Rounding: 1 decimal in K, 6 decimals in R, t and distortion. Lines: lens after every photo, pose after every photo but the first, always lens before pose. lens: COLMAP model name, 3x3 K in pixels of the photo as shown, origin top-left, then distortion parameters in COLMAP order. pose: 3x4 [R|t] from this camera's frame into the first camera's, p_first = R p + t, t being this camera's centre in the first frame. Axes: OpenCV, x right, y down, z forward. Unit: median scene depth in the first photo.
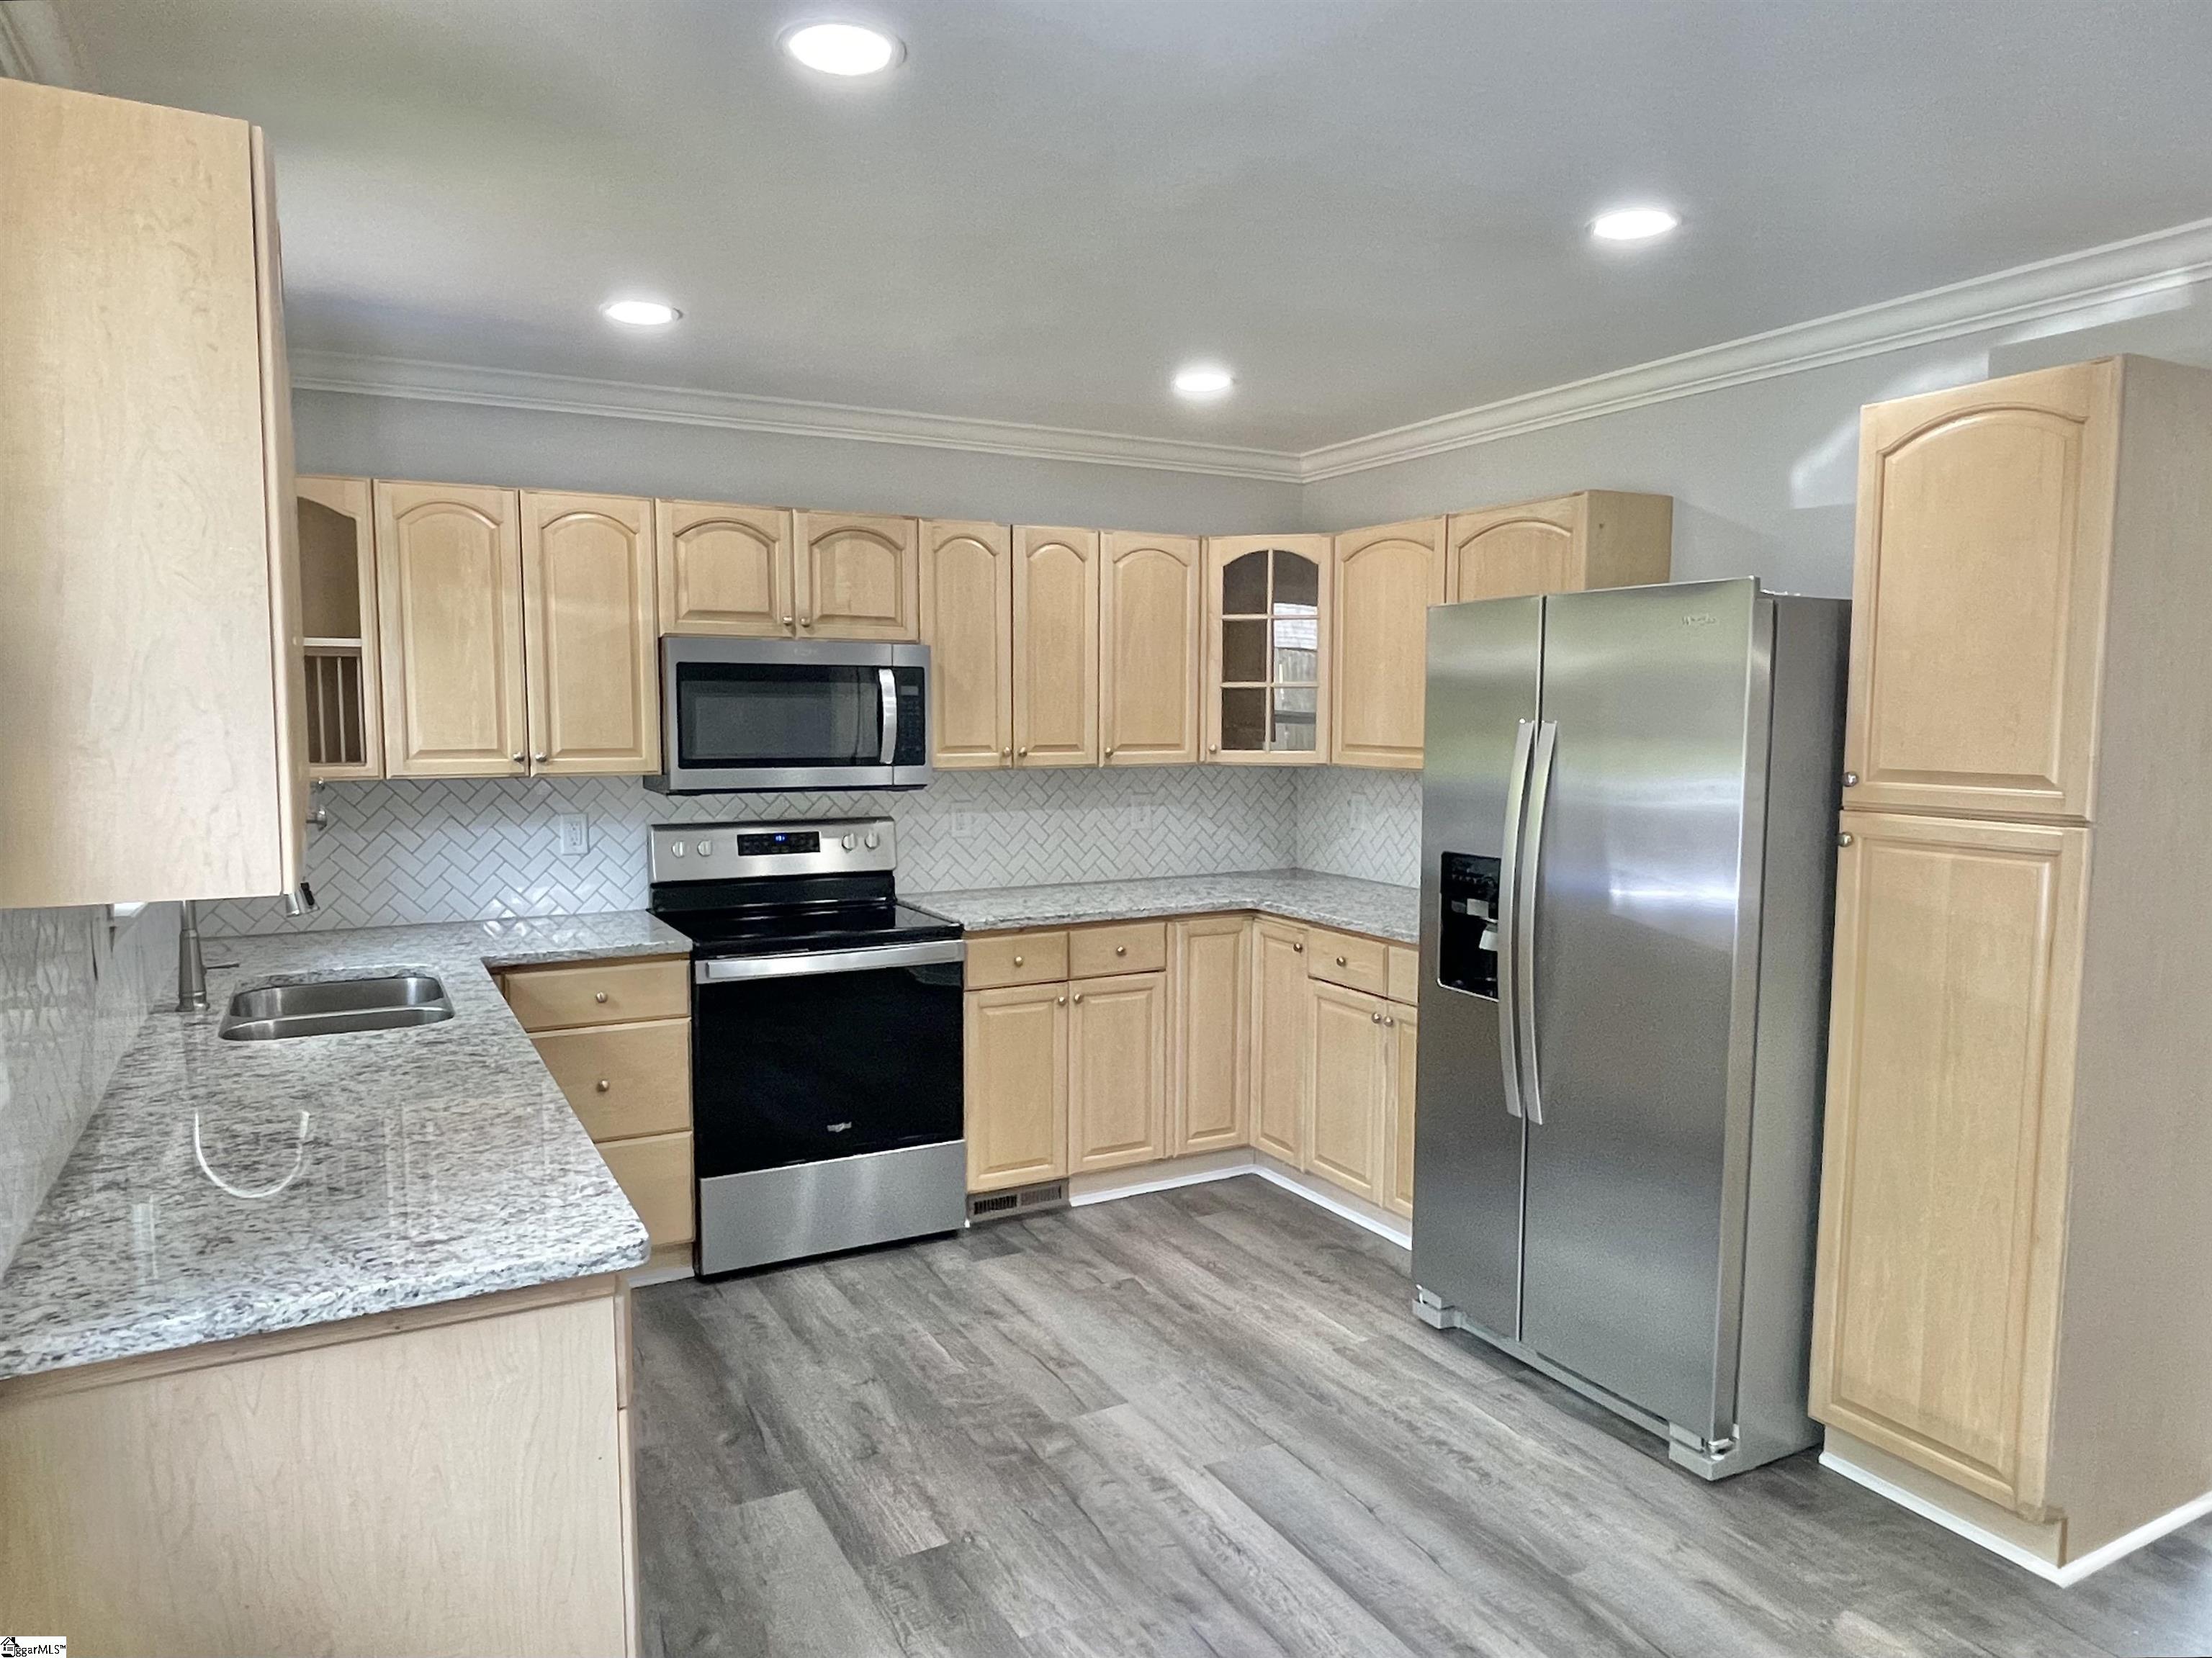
lens RADIAL K [[1444.8, 0, 1110.5], [0, 1444.8, 839.0], [0, 0, 1]] dist [0.005504, -0.005068]
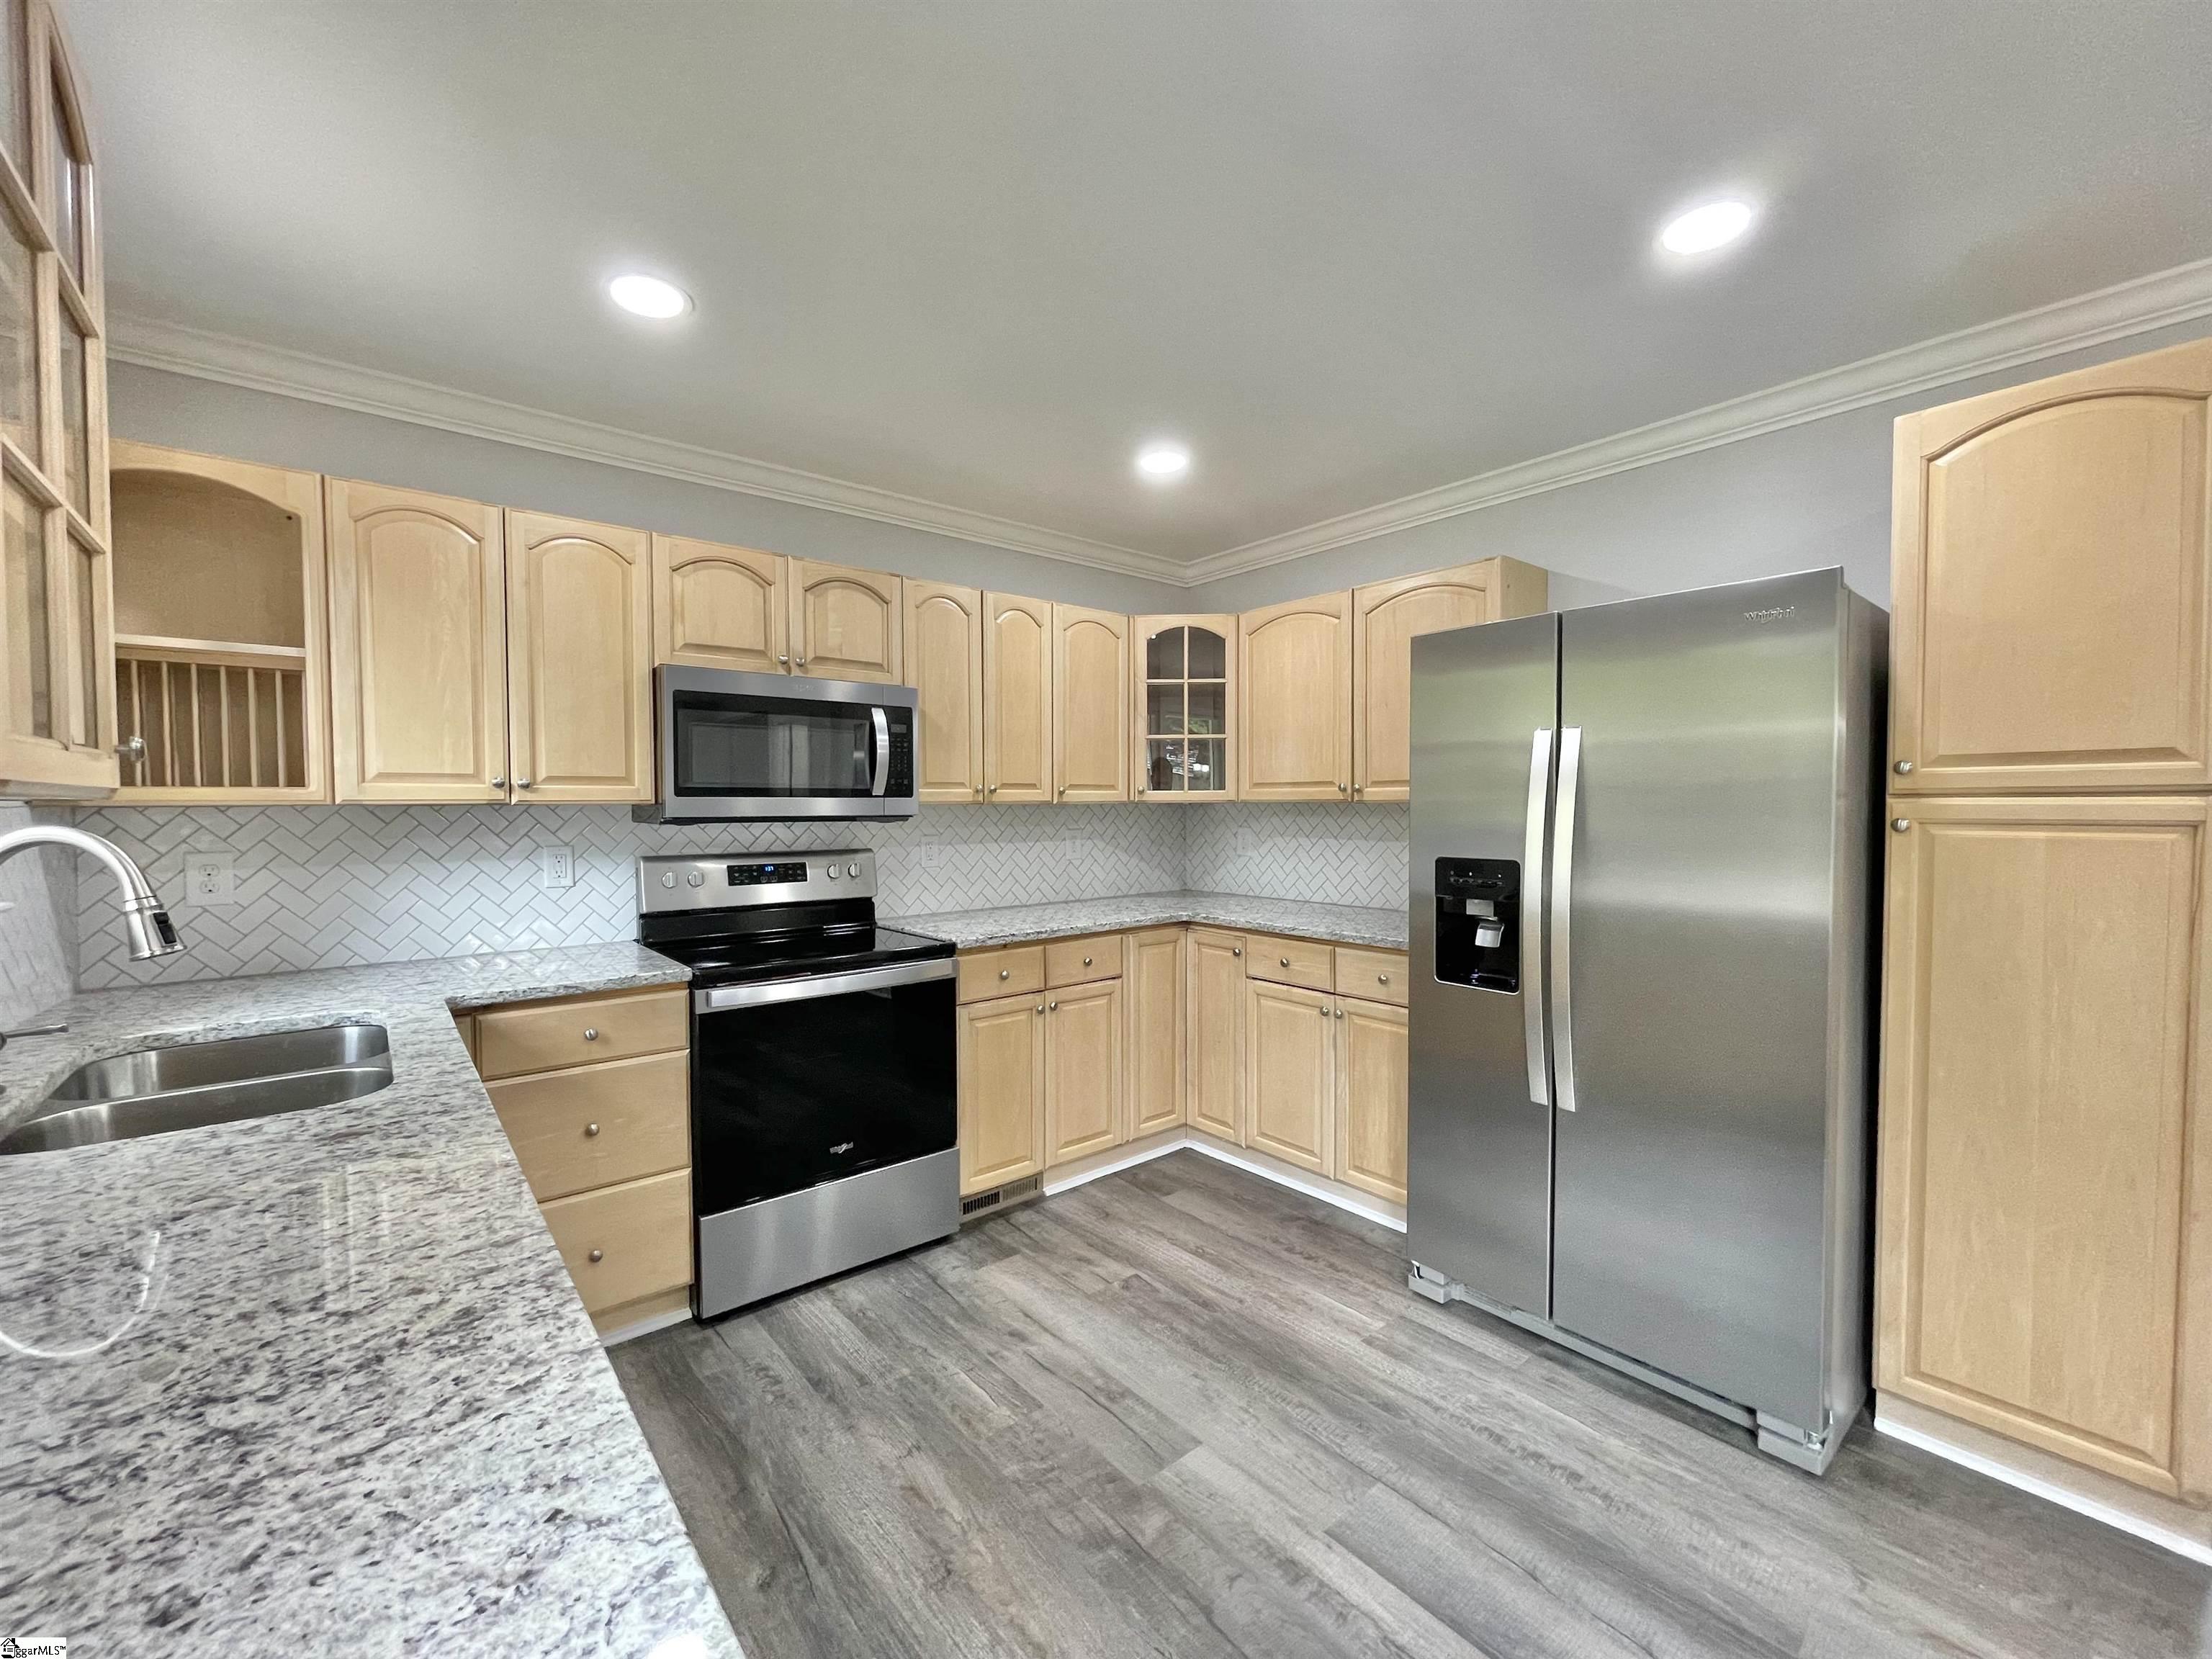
lens RADIAL K [[904.4, 0, 1104.5], [0, 904.4, 831.4], [0, 0, 1]] dist [-0.002340, 0.000248]
pose [[0.981000, -0.013502, 0.193535, -0.128097], [0.025748, 0.997812, -0.060903, 0.021266], [-0.192290, 0.064729, 0.979201, 0.330809]]
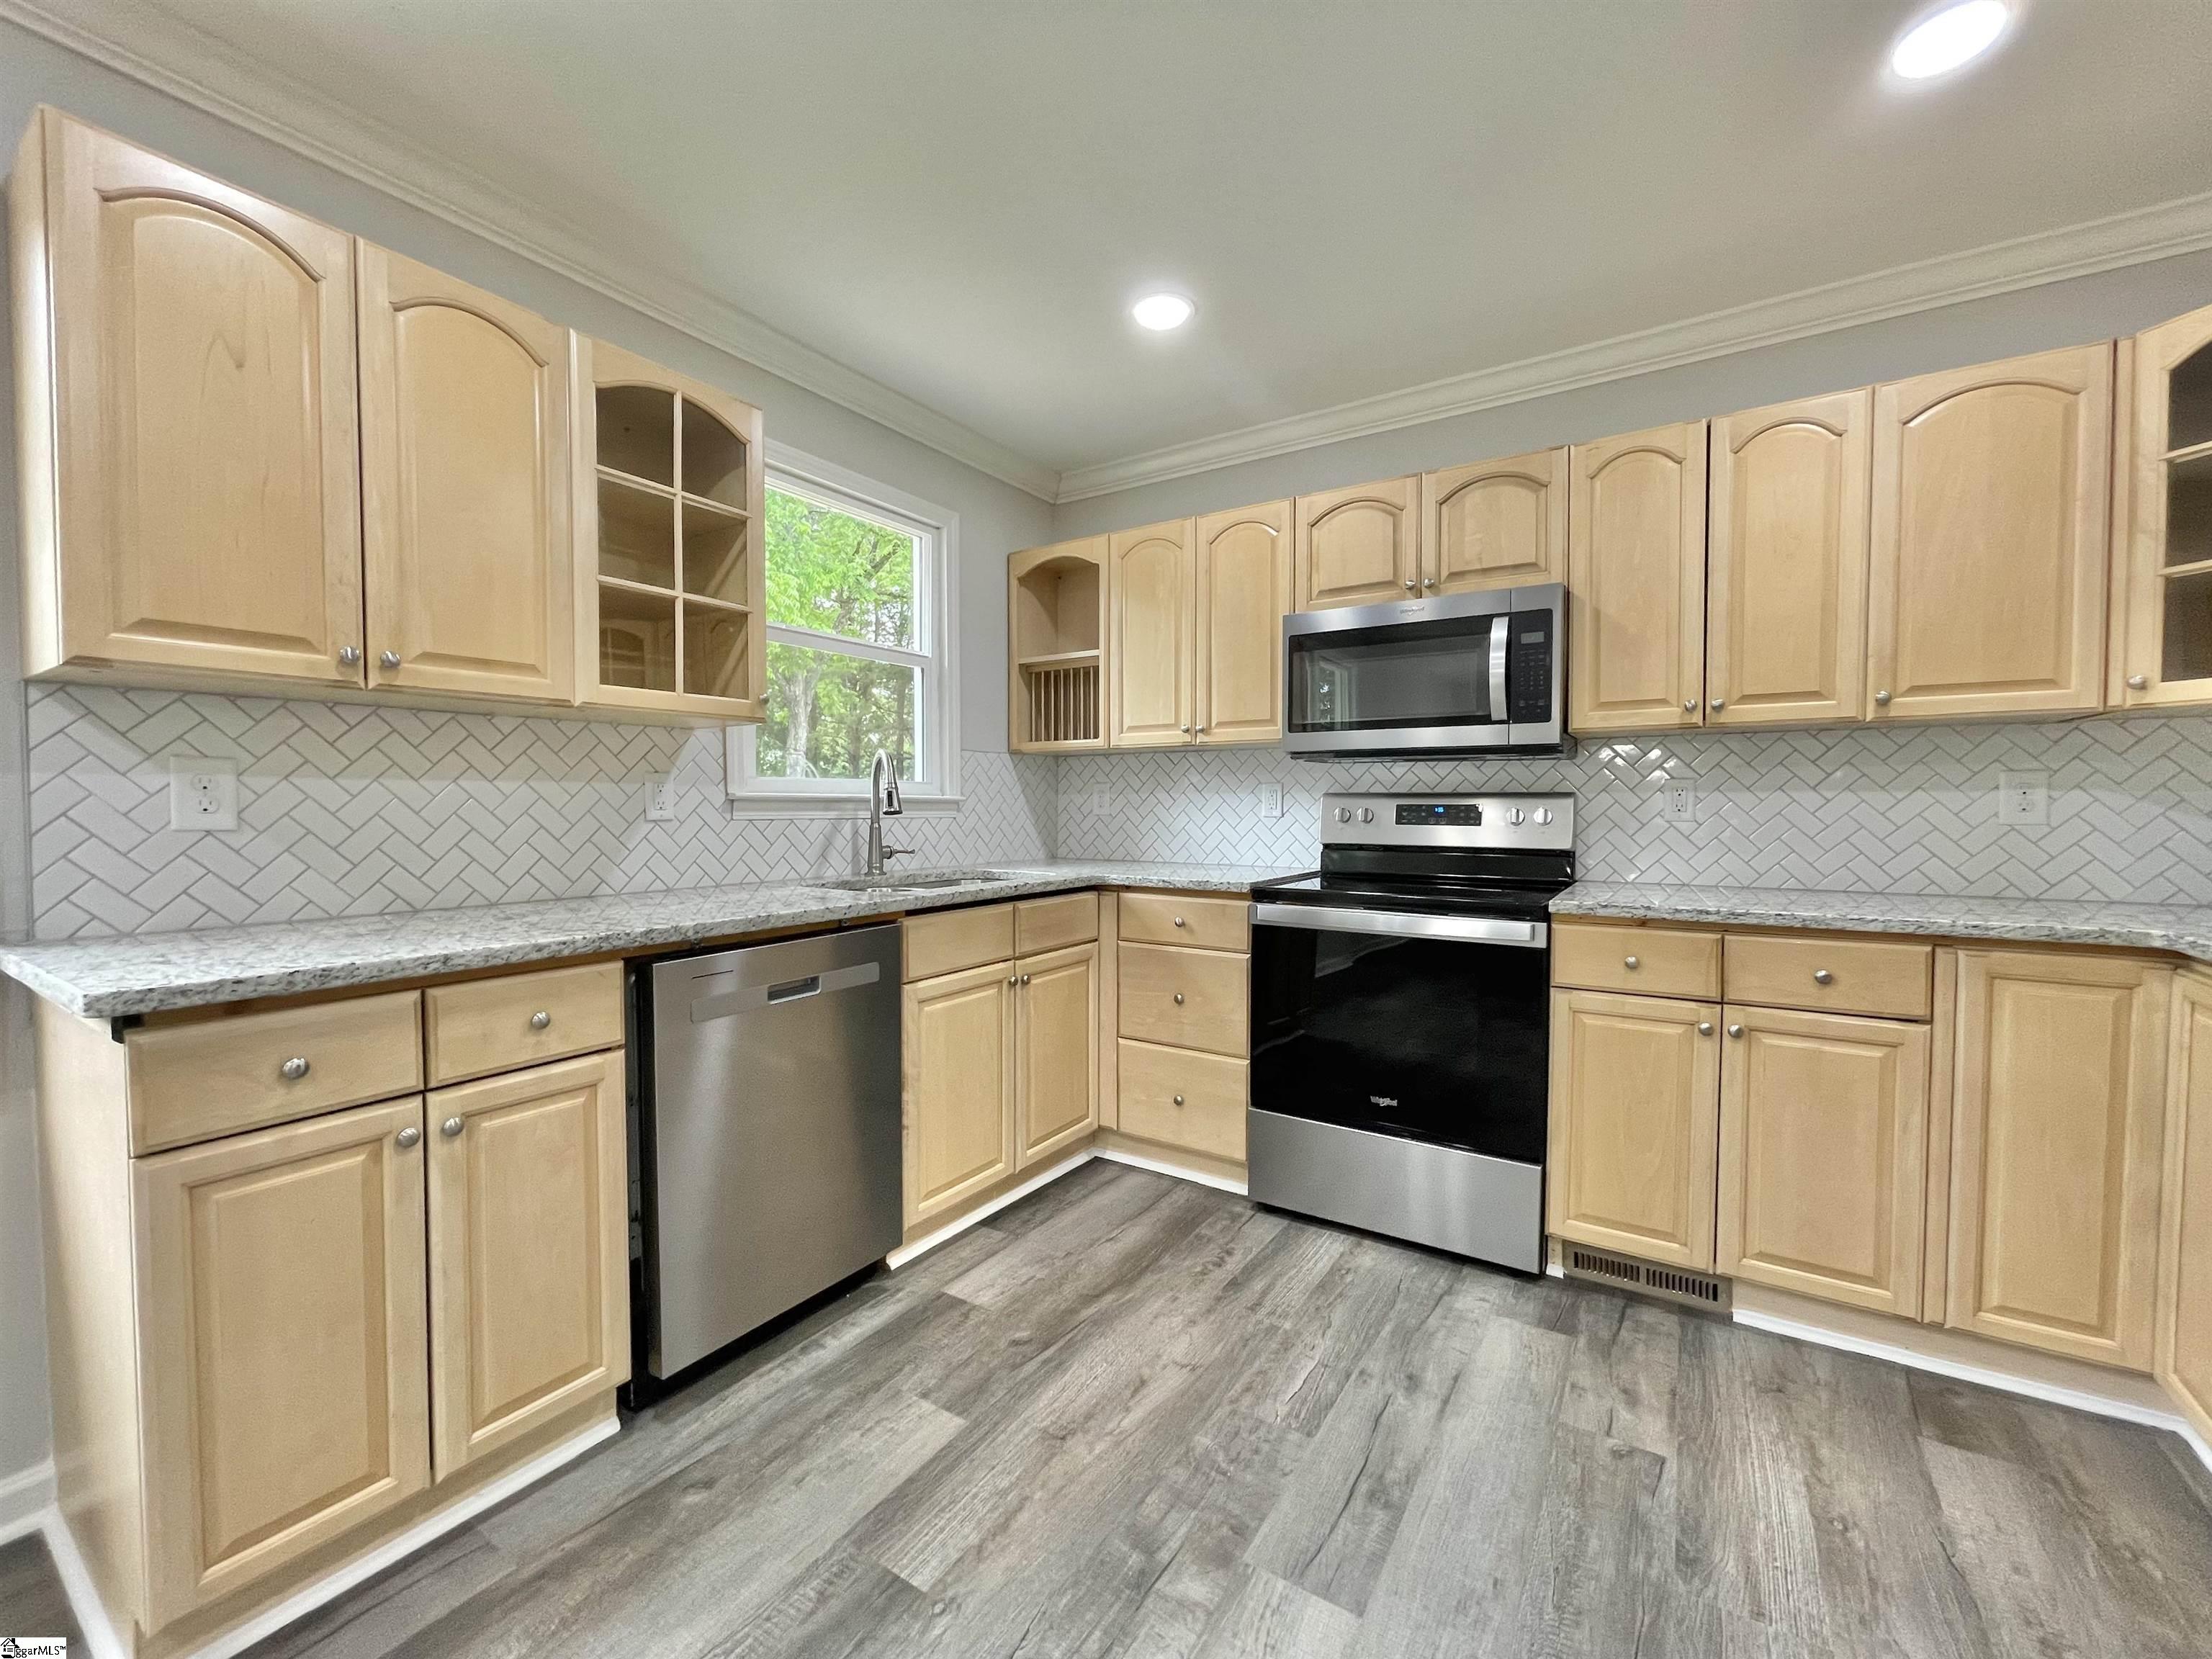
lens RADIAL K [[904.4, 0, 1104.5], [0, 904.4, 831.4], [0, 0, 1]] dist [-0.002340, 0.000248]
pose [[0.474812, 0.025284, -0.879724, 0.242008], [-0.080624, 0.996634, -0.014871, 0.047943], [0.876387, 0.077987, 0.475252, 0.551609]]
